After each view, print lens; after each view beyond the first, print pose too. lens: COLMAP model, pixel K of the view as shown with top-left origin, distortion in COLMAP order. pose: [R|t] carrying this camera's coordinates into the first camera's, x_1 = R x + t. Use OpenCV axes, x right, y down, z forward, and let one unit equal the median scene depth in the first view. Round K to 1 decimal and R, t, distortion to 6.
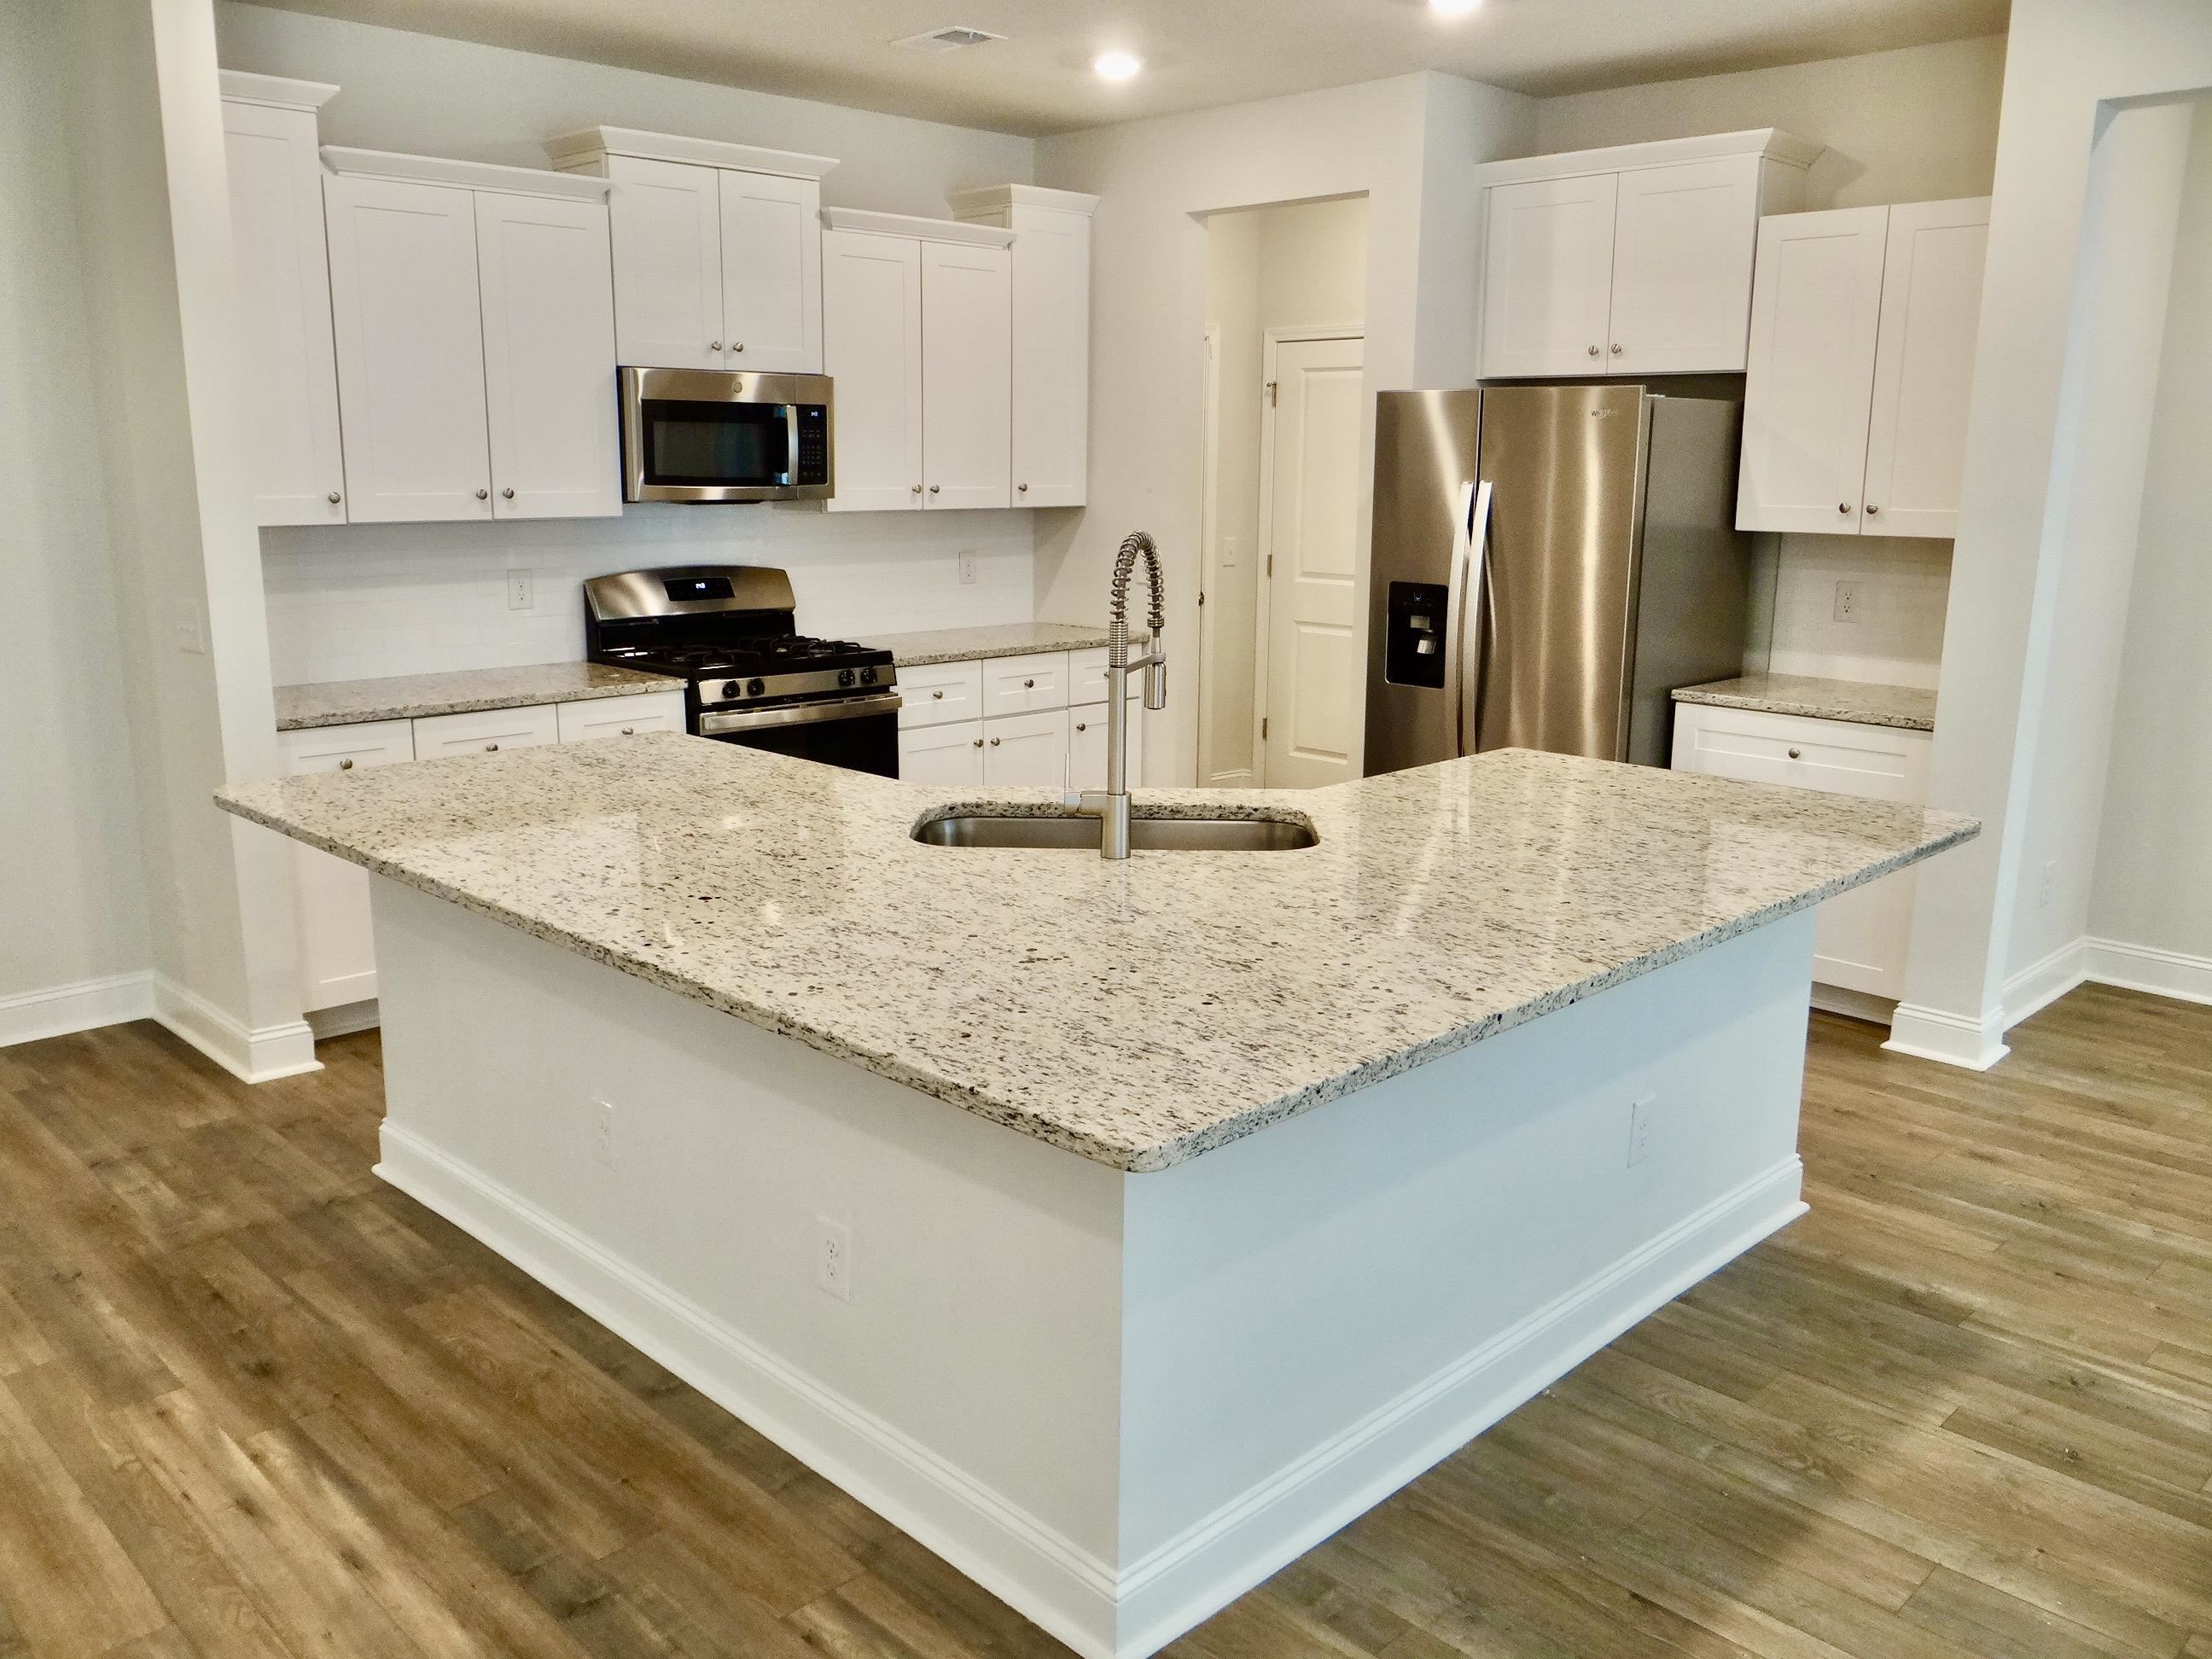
lens RADIAL K [[1752.1, 0, 1104.8], [0, 1752.1, 822.4], [0, 0, 1]] dist [-0.004031, -0.003306]
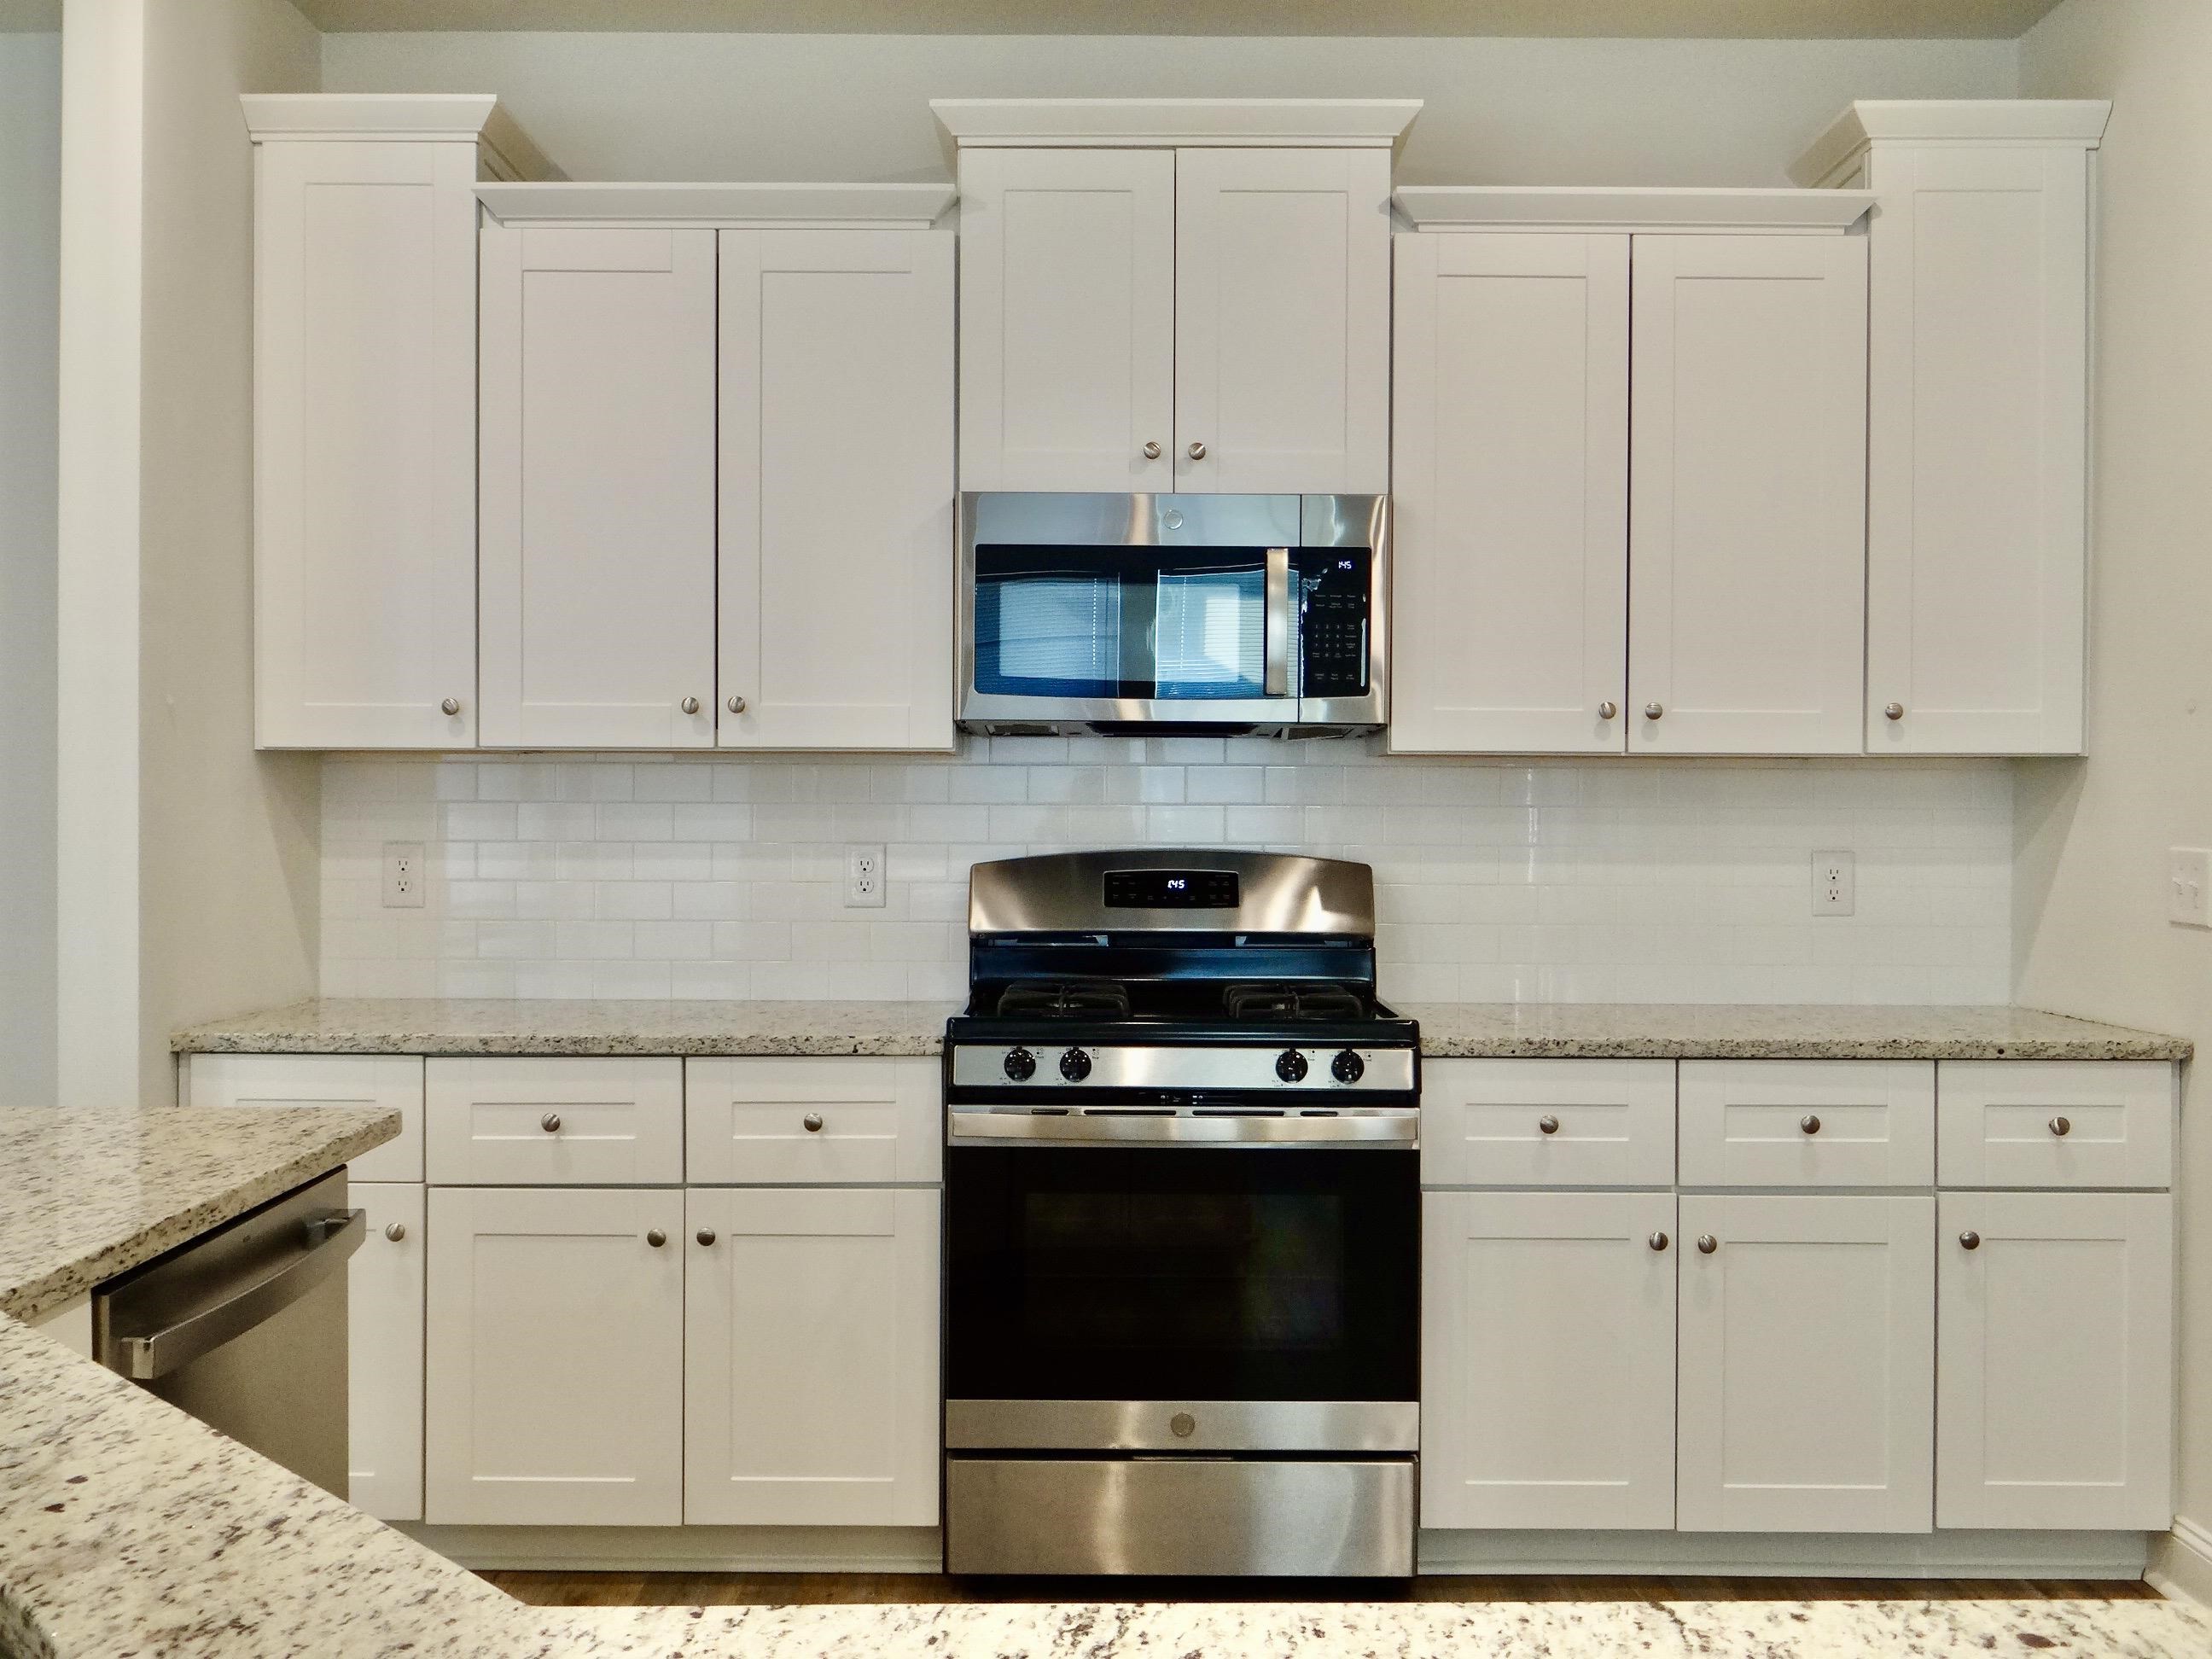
lens RADIAL K [[1993.6, 0, 1106.0], [0, 1993.6, 829.5], [0, 0, 1]] dist [0.005895, 0.007048]
pose [[0.709689, 0.004783, -0.704499, 0.202975], [-0.145776, 0.979333, -0.140201, -0.059340], [0.689268, 0.202198, 0.695719, 0.538774]]
